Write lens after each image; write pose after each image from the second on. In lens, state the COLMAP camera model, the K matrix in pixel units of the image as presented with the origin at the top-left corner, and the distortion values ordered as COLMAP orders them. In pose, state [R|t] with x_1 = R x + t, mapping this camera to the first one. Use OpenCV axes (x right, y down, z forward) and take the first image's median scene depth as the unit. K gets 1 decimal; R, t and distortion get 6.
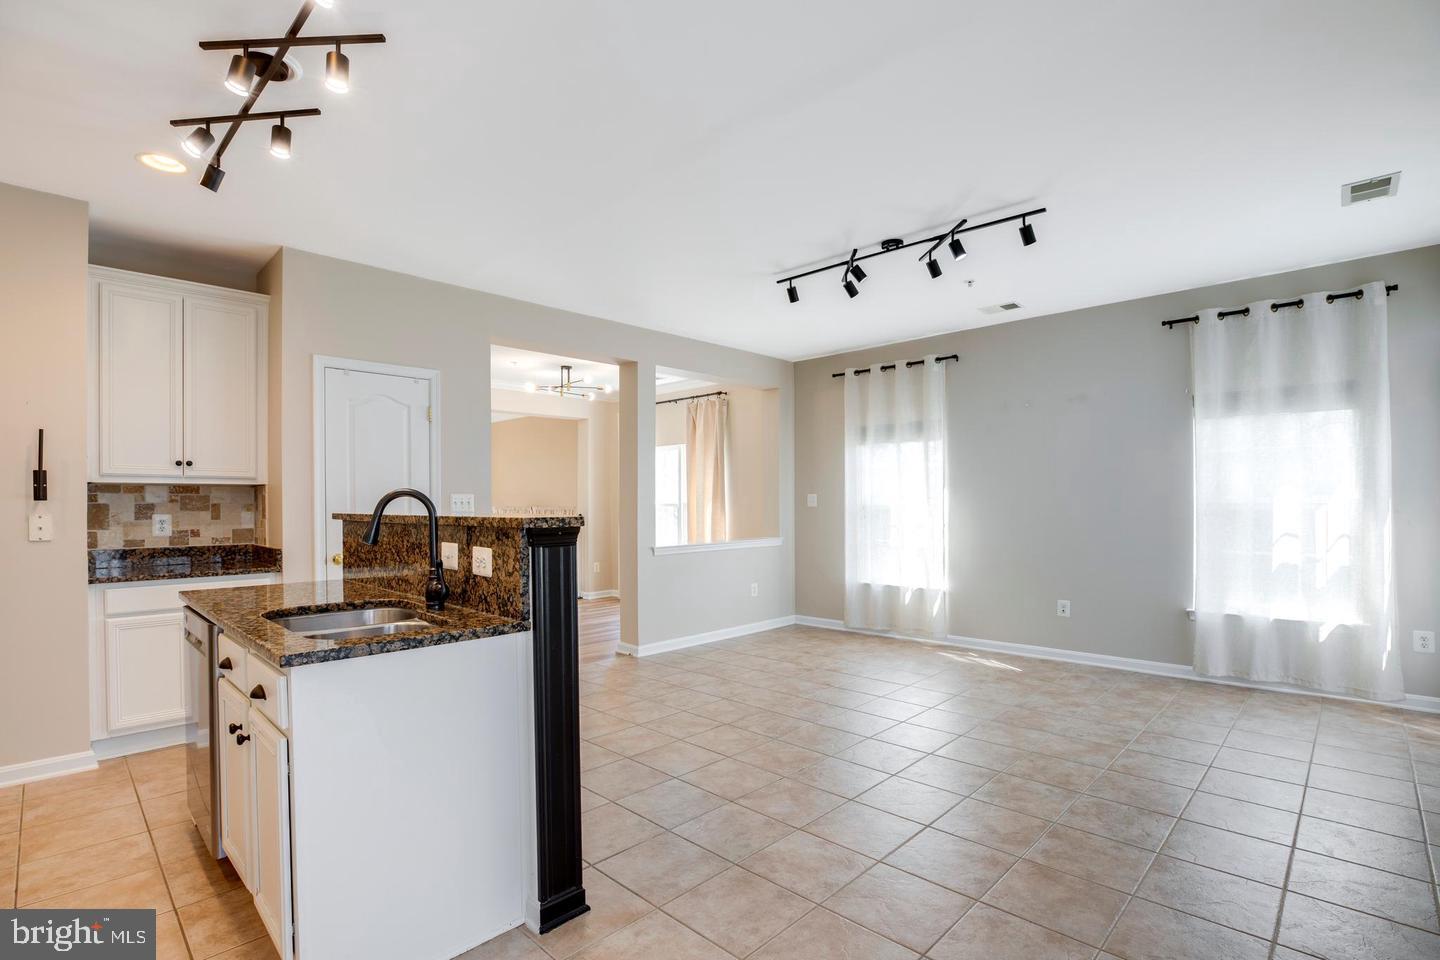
lens RADIAL K [[674.1, 0, 722.3], [0, 674.1, 509.4], [0, 0, 1]] dist [-0.050799, 0.015182]
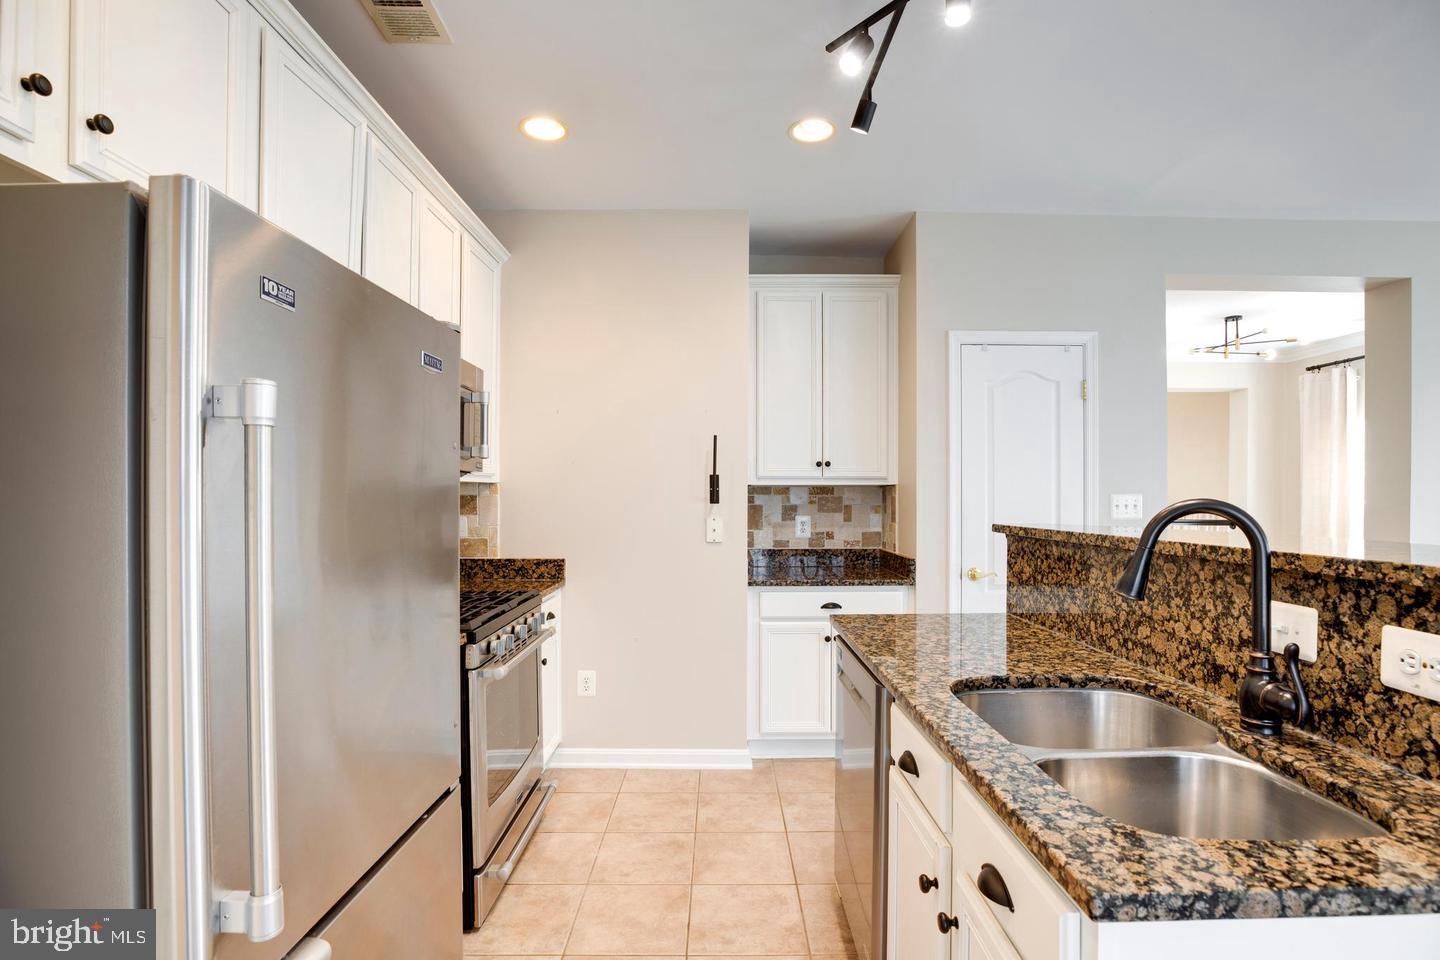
lens RADIAL K [[661.4, 0, 718.8], [0, 661.4, 500.5], [0, 0, 1]] dist [-0.035027, -0.000027]
pose [[0.689836, 0.006647, -0.723935, -0.190975], [-0.009085, 0.999959, 0.000524, -0.013406], [0.723908, 0.006215, 0.689868, 0.187349]]
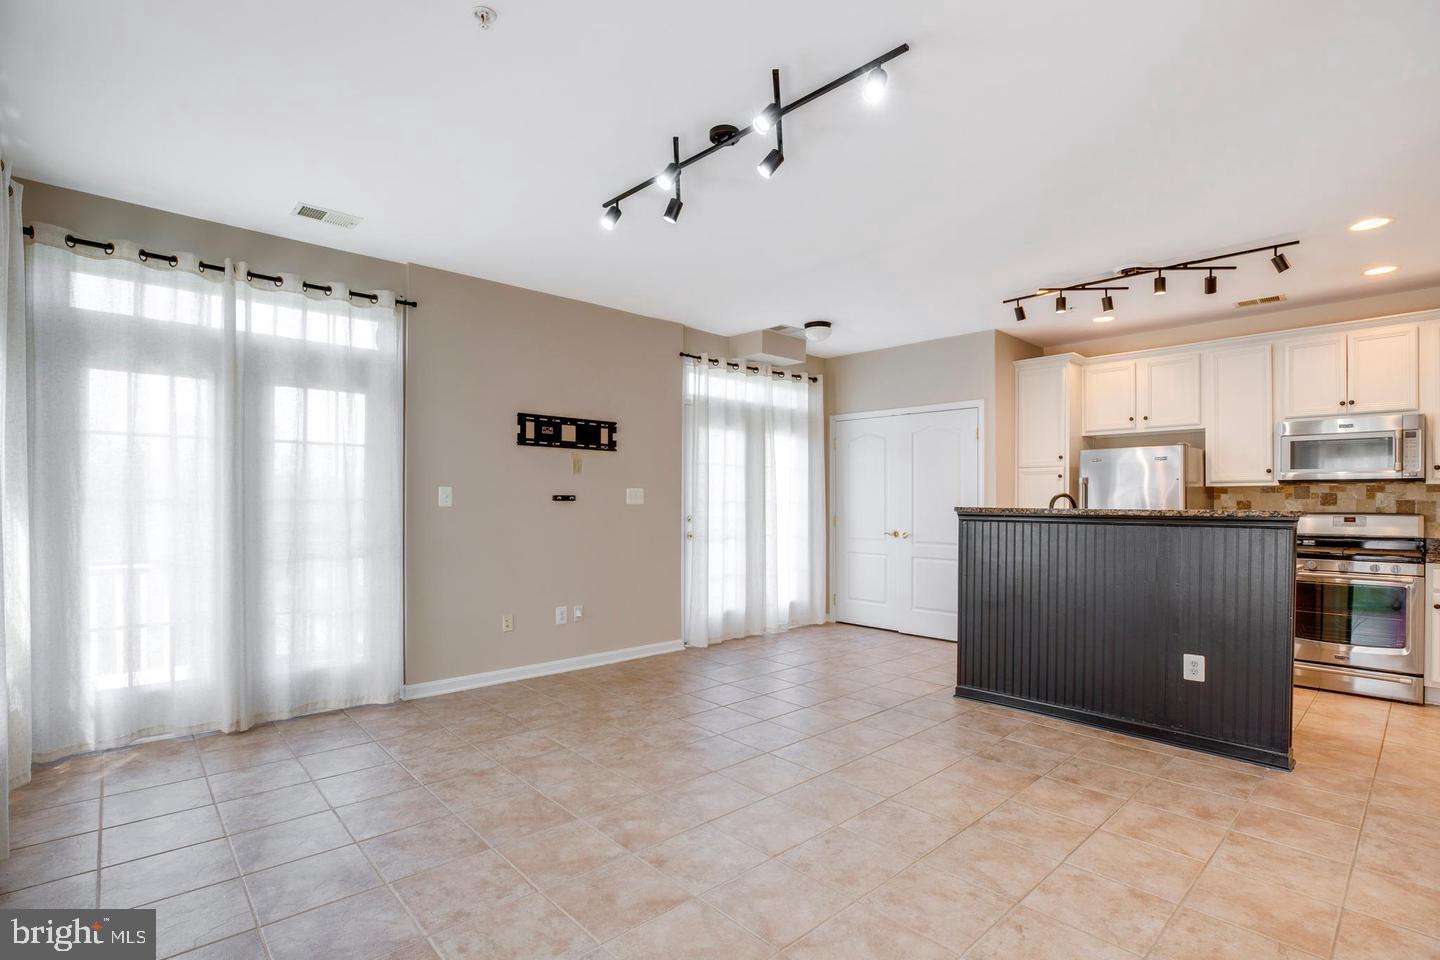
lens RADIAL K [[682.1, 0, 722.4], [0, 682.1, 499.4], [0, 0, 1]] dist [-0.049729, 0.016096]
pose [[-0.998517, -0.001449, 0.054415, 0.204047], [-0.000976, 0.999961, 0.008723, -0.016566], [-0.054426, 0.008657, -0.998480, 1.582393]]
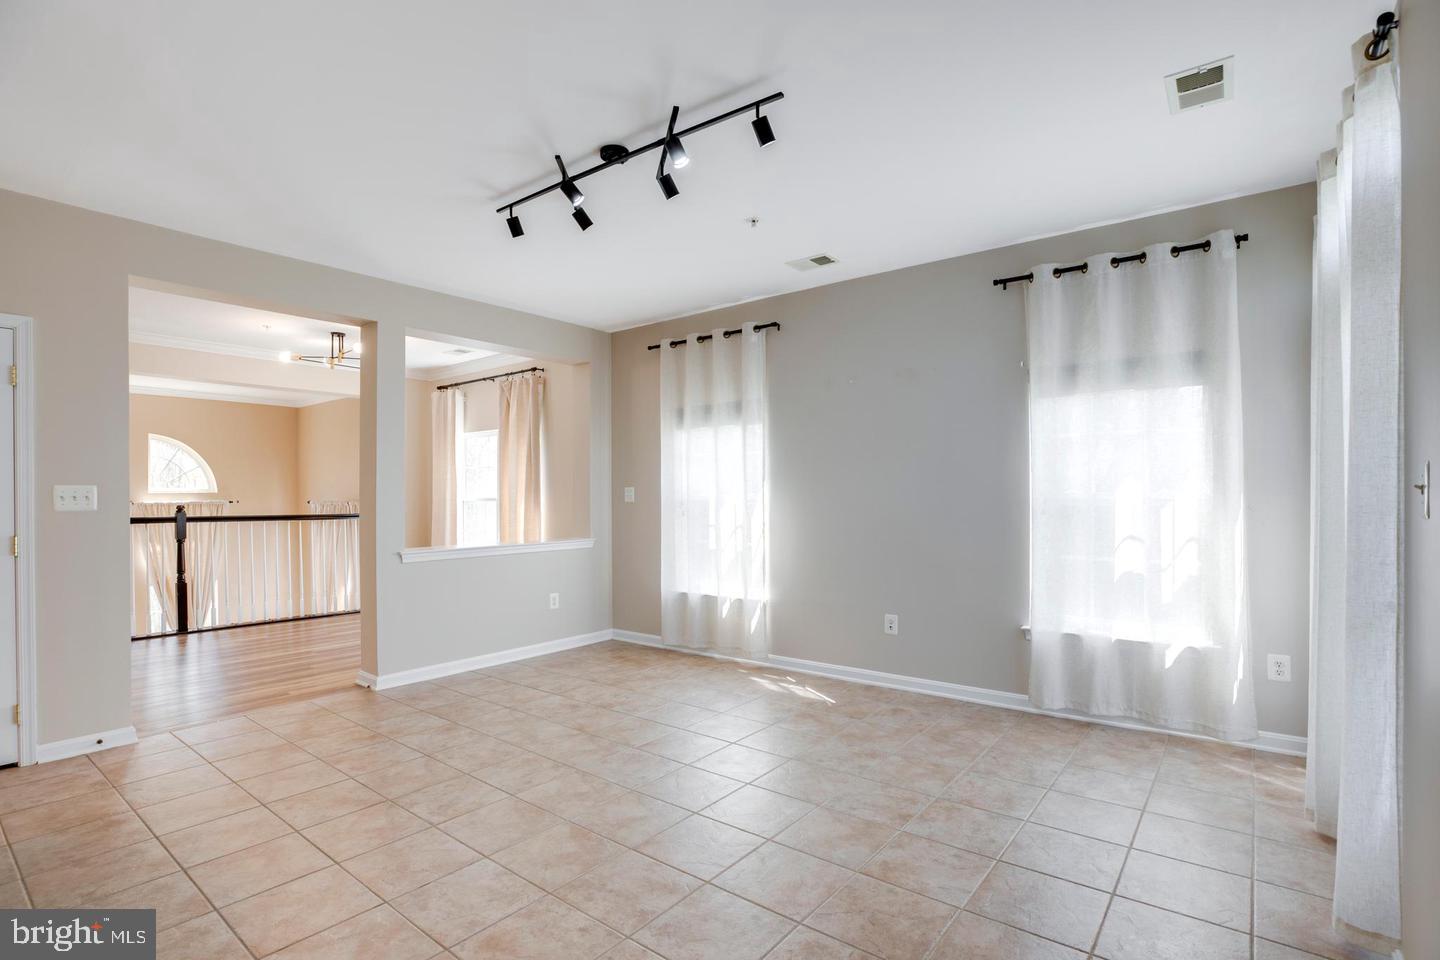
lens RADIAL K [[682.1, 0, 722.4], [0, 682.1, 499.4], [0, 0, 1]] dist [-0.049729, 0.016096]
pose [[0.994677, 0.001132, 0.103032, 0.274522], [-0.000505, 0.999981, -0.006115, -0.003858], [-0.103037, 0.006031, 0.994659, 0.219438]]
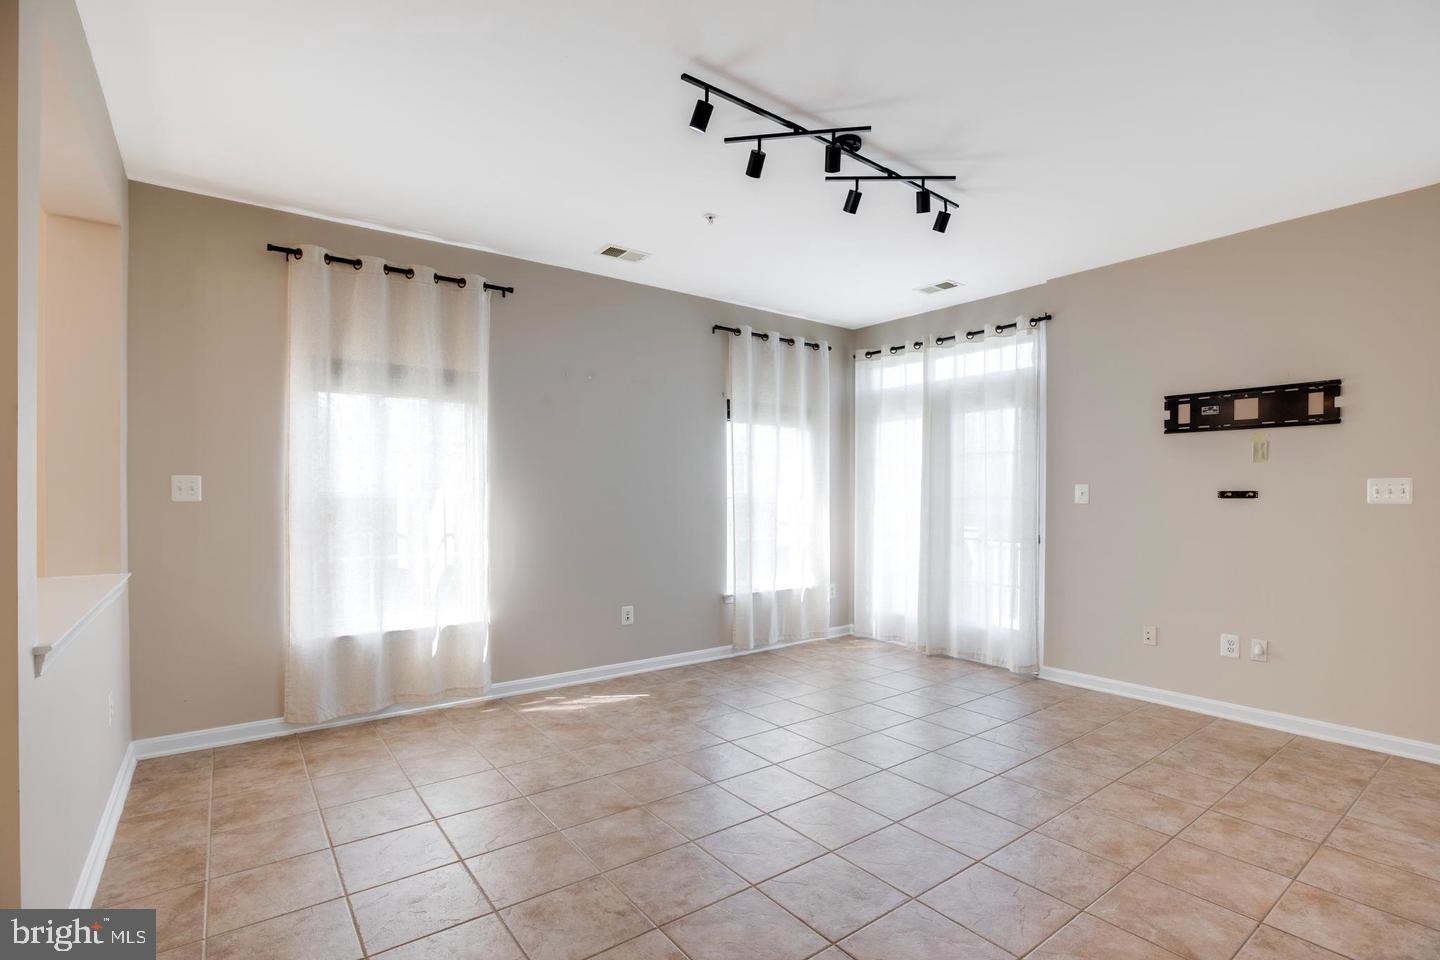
lens RADIAL K [[682.1, 0, 722.4], [0, 682.1, 499.4], [0, 0, 1]] dist [-0.049729, 0.016096]
pose [[0.158064, -0.000484, 0.987429, -0.461793], [0.005811, 0.999983, -0.000440, -0.005237], [-0.987412, 0.005808, 0.158064, 0.938230]]
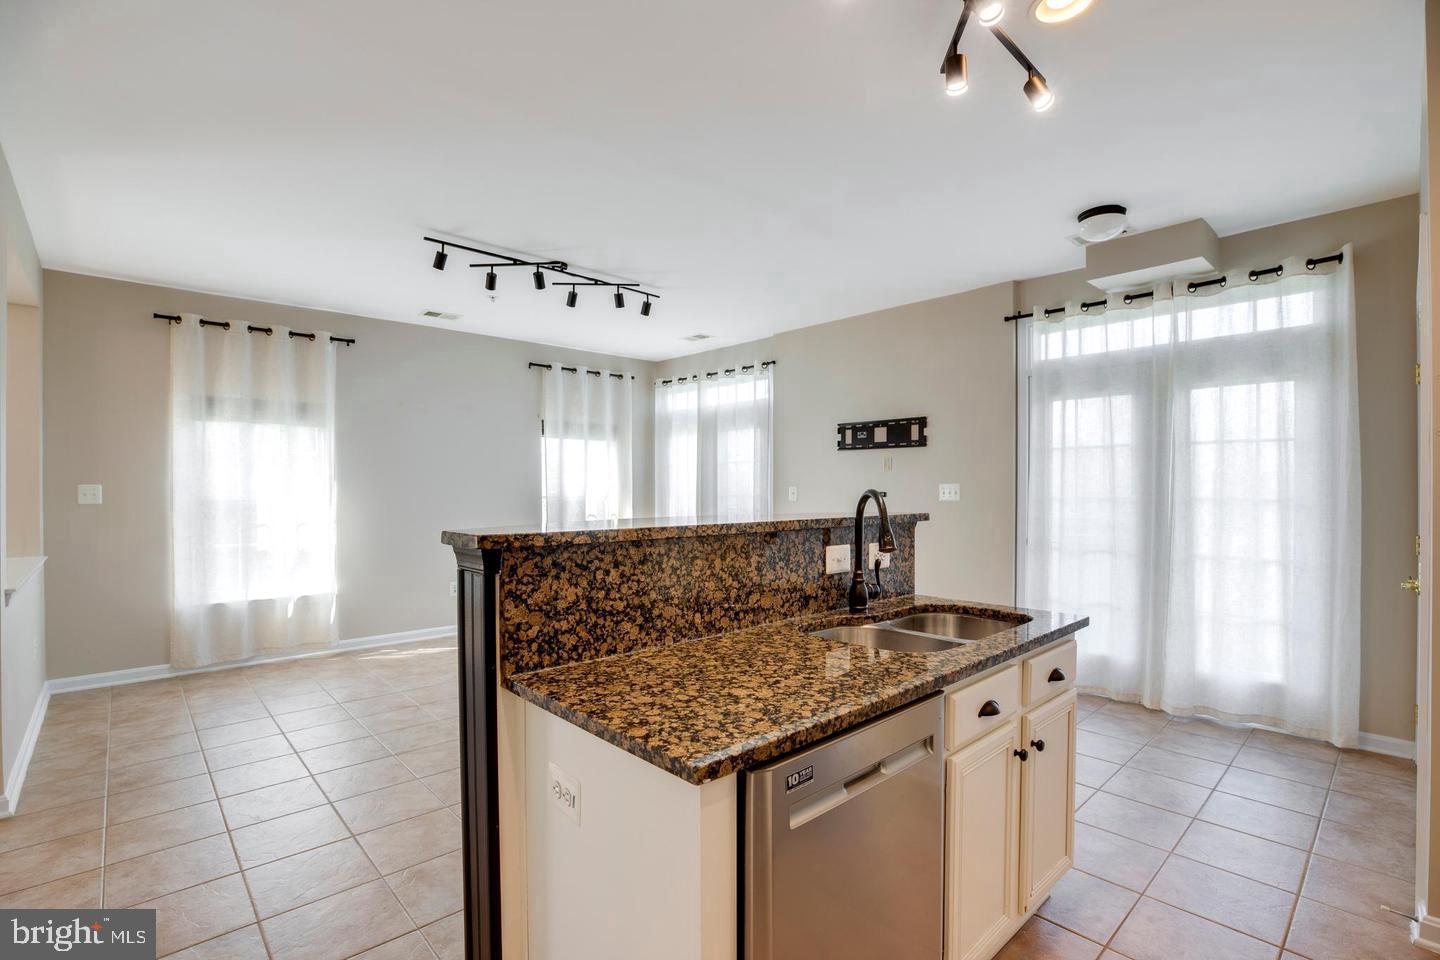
lens RADIAL K [[668.7, 0, 715.2], [0, 668.7, 491.3], [0, 0, 1]] dist [-0.049787, 0.016005]
pose [[0.056443, 0.001627, 0.998405, -0.768457], [0.009968, 0.999948, -0.002193, -0.014783], [-0.998356, 0.010076, 0.056424, 0.625089]]
